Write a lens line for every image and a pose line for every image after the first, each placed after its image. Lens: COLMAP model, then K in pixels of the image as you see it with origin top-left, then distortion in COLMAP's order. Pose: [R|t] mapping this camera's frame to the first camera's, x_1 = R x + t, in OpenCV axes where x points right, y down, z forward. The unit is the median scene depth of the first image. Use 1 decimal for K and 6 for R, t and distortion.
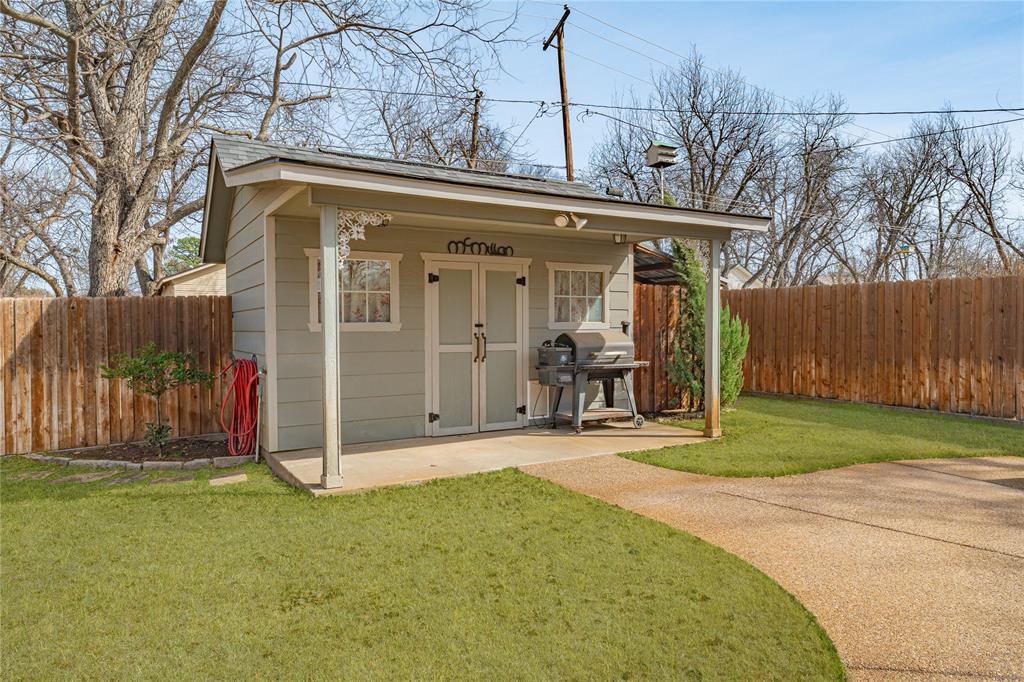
lens RADIAL K [[654.9, 0, 513.3], [0, 654.9, 339.7], [0, 0, 1]] dist [0.002505, 0.000444]
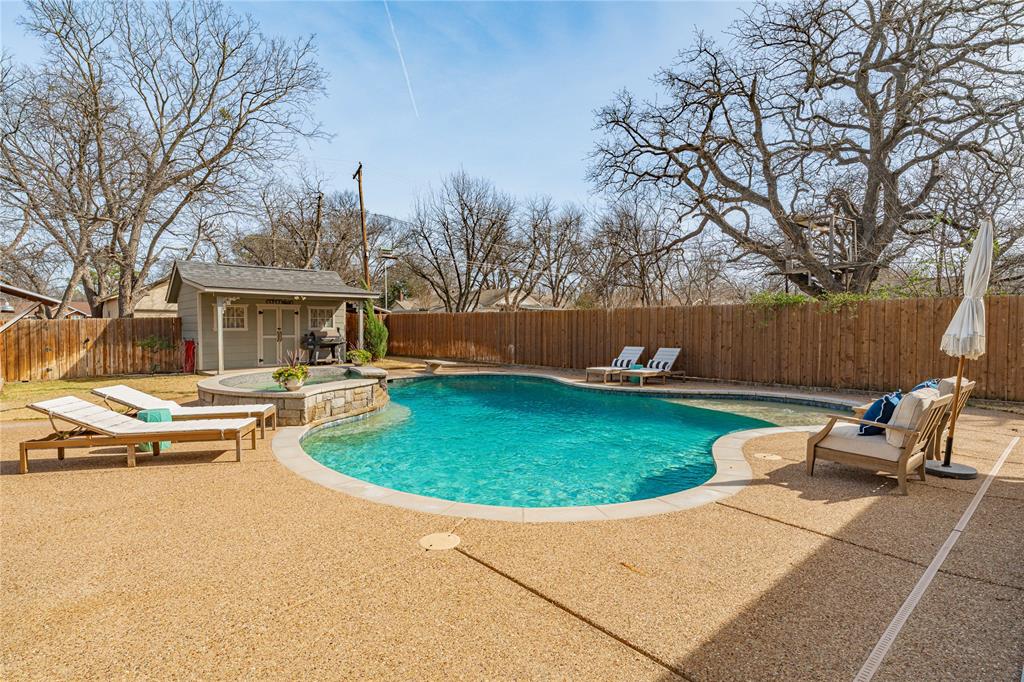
lens RADIAL K [[522.5, 0, 513.8], [0, 522.5, 341.4], [0, 0, 1]] dist [0.002965, 0.000283]
pose [[0.976900, -0.003197, 0.213674, 0.463045], [0.001483, 0.999965, 0.008183, 0.015899], [-0.213693, -0.007677, 0.976871, -1.455728]]
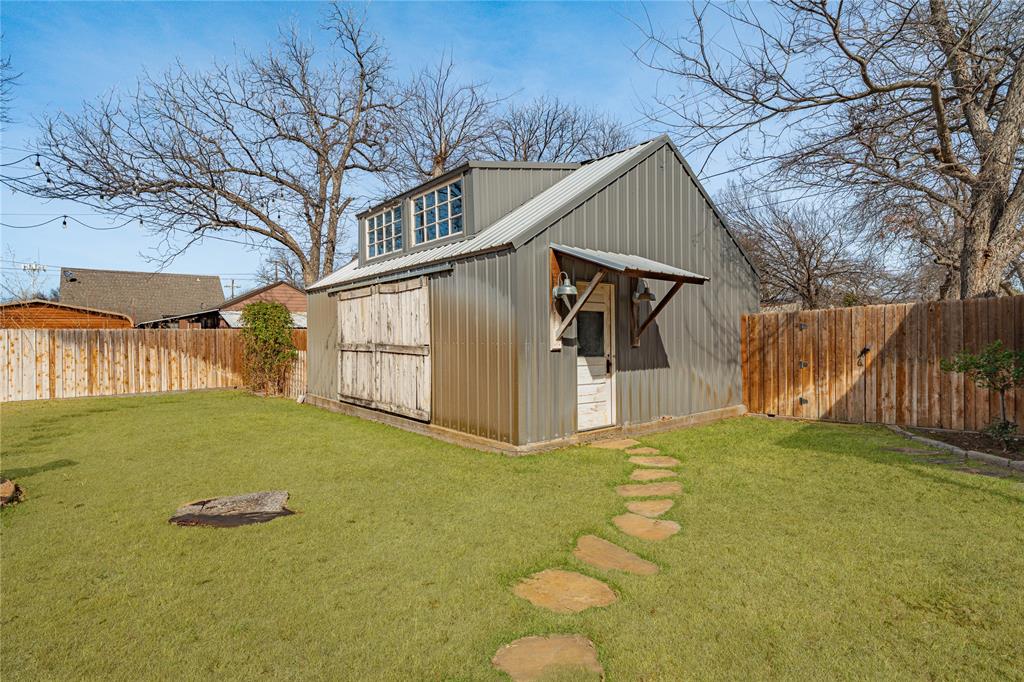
lens RADIAL K [[509.0, 0, 514.7], [0, 509.0, 339.2], [0, 0, 1]] dist [0.000549, 0.000327]
pose [[0.151315, 0.015450, -0.988365, 0.128861], [-0.009429, 0.999855, 0.014186, -0.002136], [0.988441, 0.007173, 0.151439, 0.107964]]
